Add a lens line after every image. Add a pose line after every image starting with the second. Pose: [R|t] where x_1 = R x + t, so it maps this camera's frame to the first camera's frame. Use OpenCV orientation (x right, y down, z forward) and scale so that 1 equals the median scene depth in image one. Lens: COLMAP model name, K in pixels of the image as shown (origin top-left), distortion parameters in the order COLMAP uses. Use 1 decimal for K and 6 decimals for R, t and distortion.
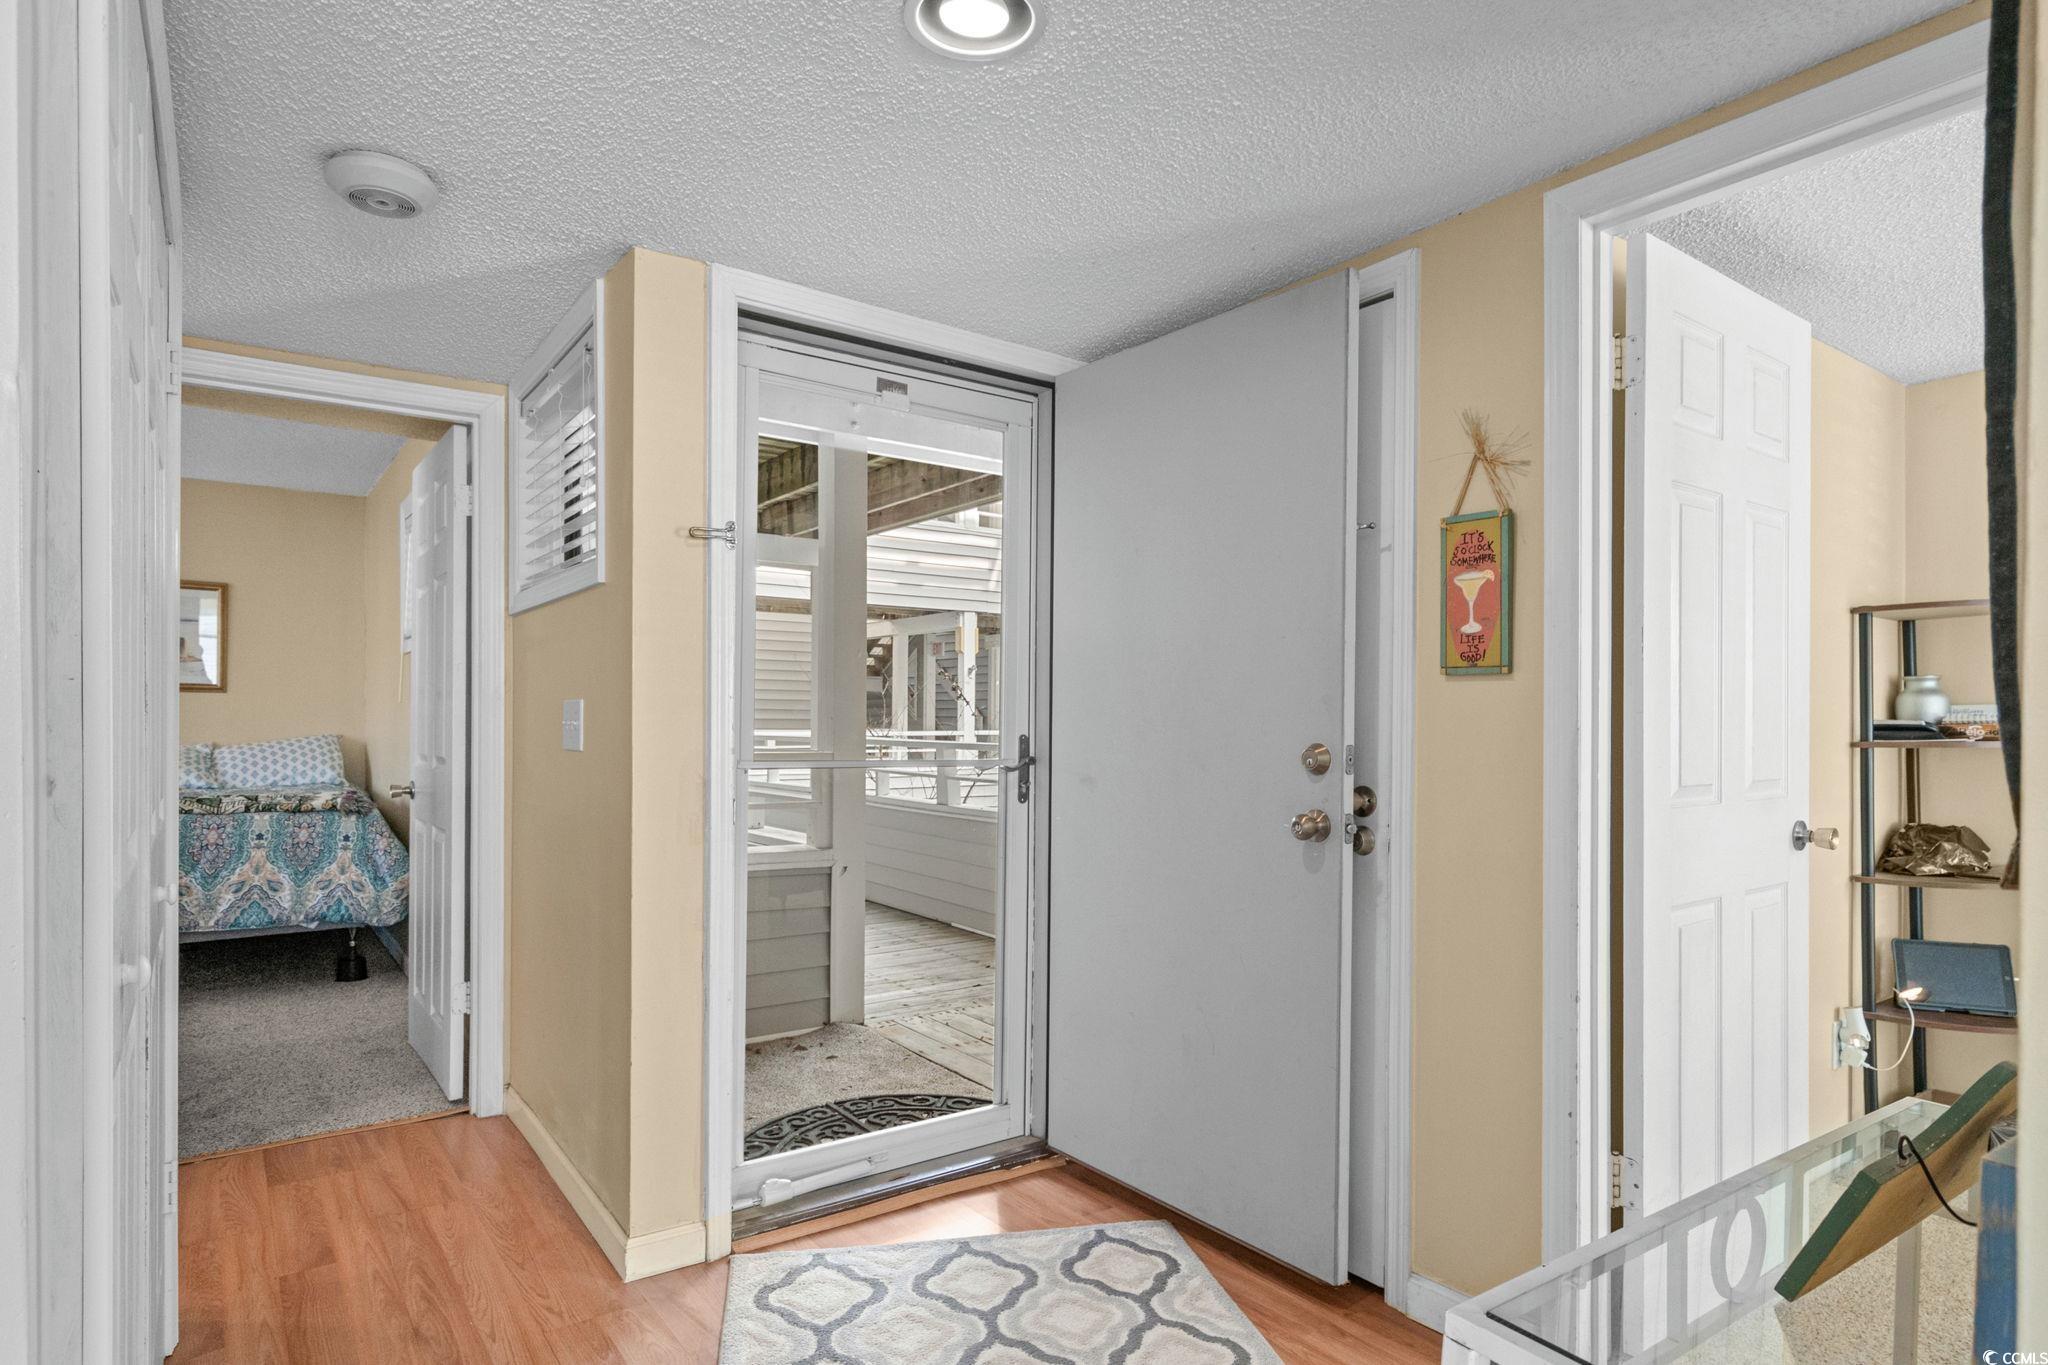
lens RADIAL K [[1113.9, 0, 1021.4], [0, 1113.9, 710.3], [0, 0, 1]] dist [-0.001813, -0.000191]
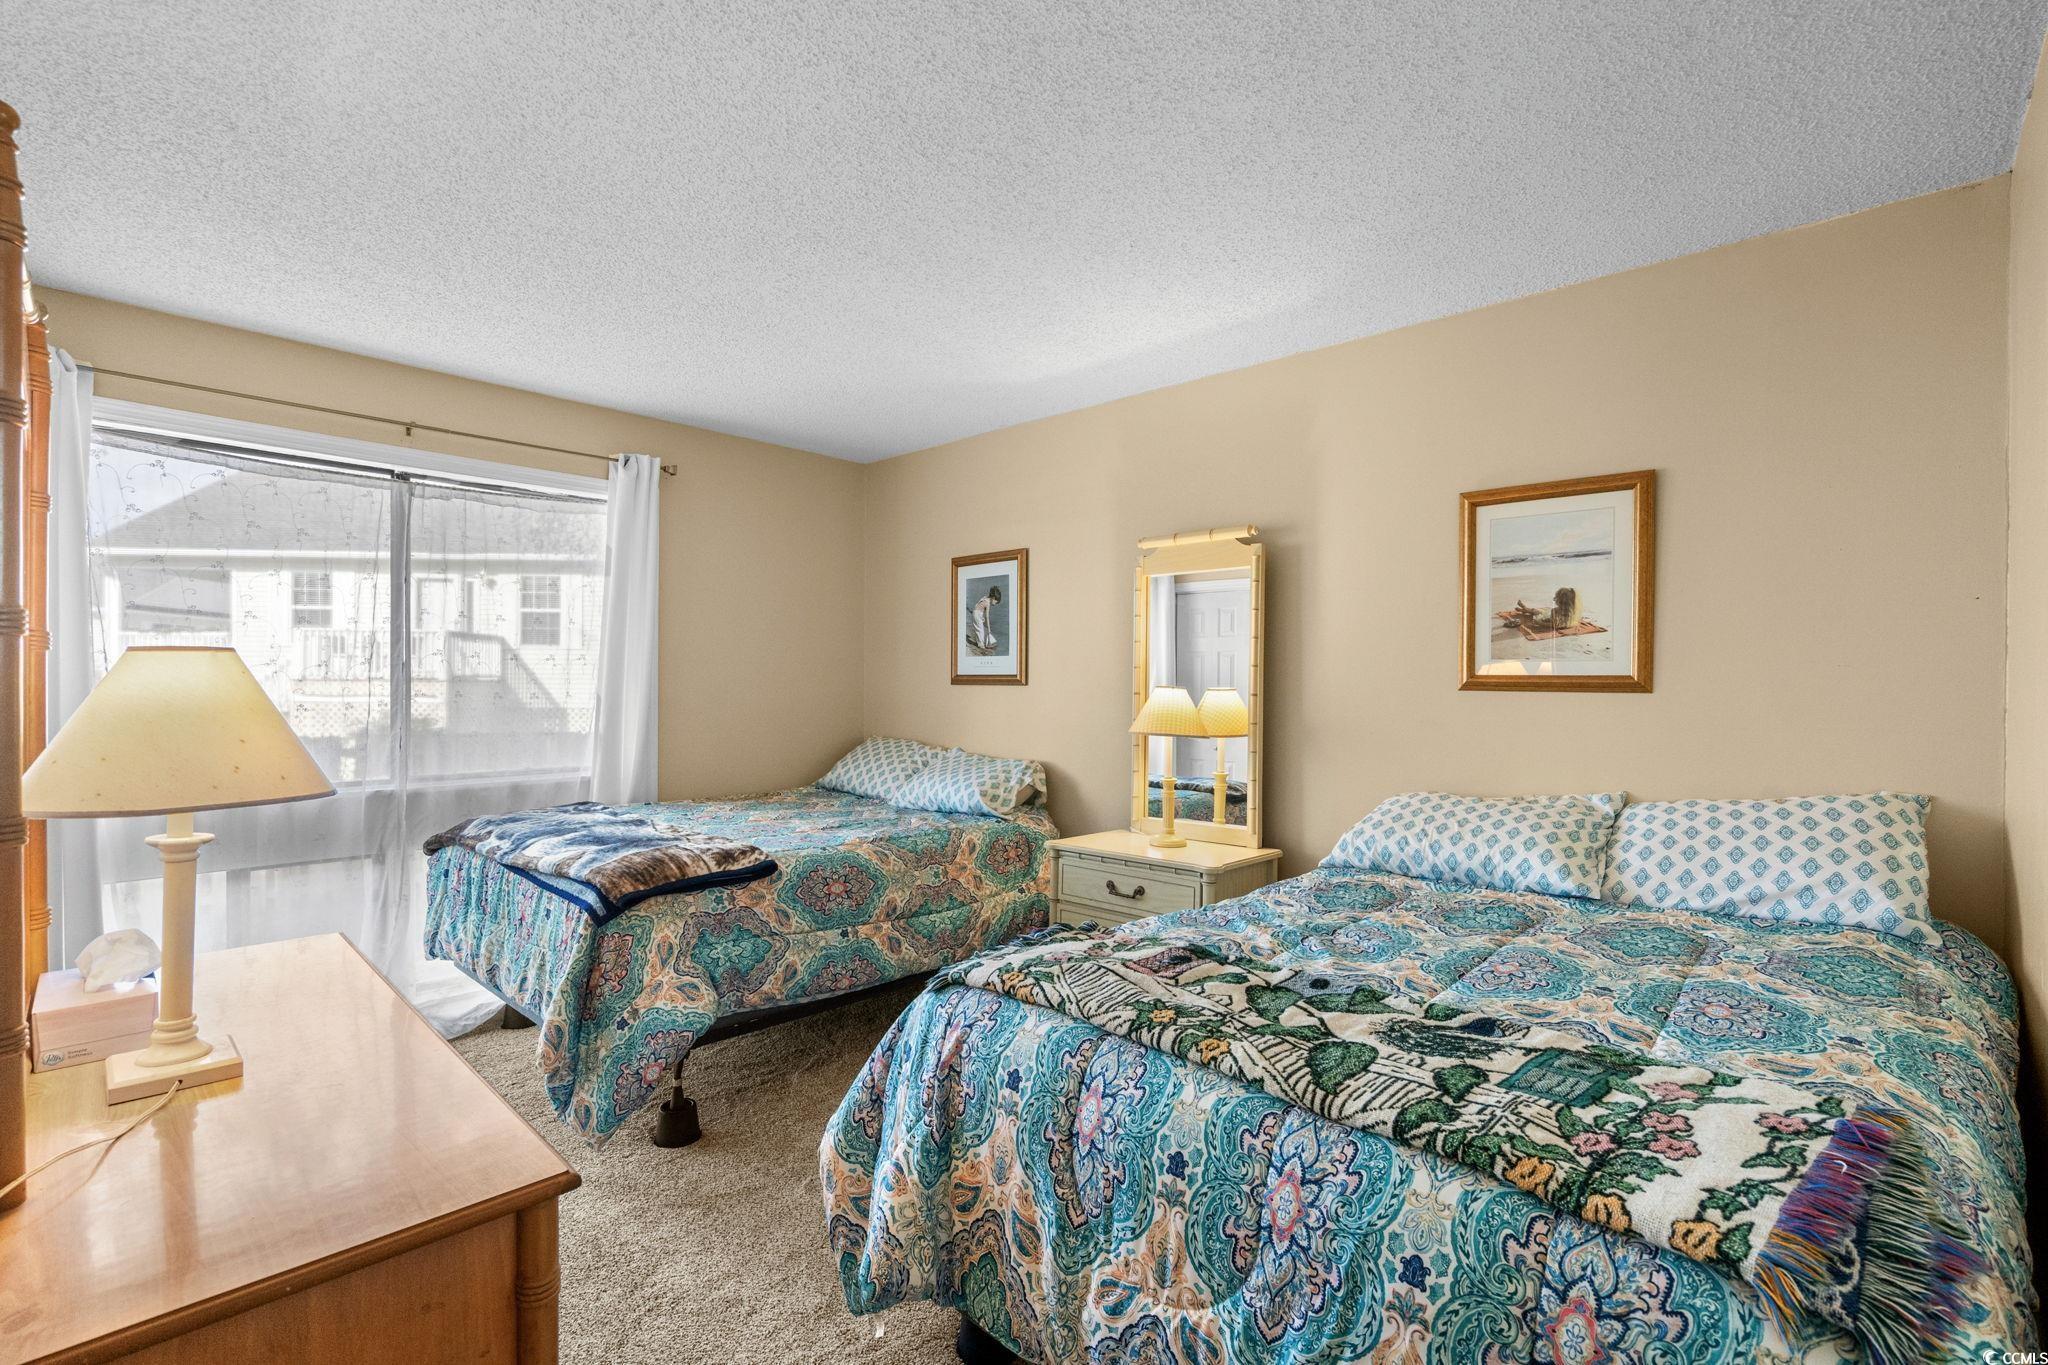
lens RADIAL K [[936.5, 0, 1018.6], [0, 936.5, 695.5], [0, 0, 1]] dist [-0.001073, 0.000200]
pose [[0.195682, 0.002119, -0.980665, -0.369056], [0.002000, 0.999995, 0.002559, -0.016746], [0.980665, -0.002462, 0.195677, 0.655545]]
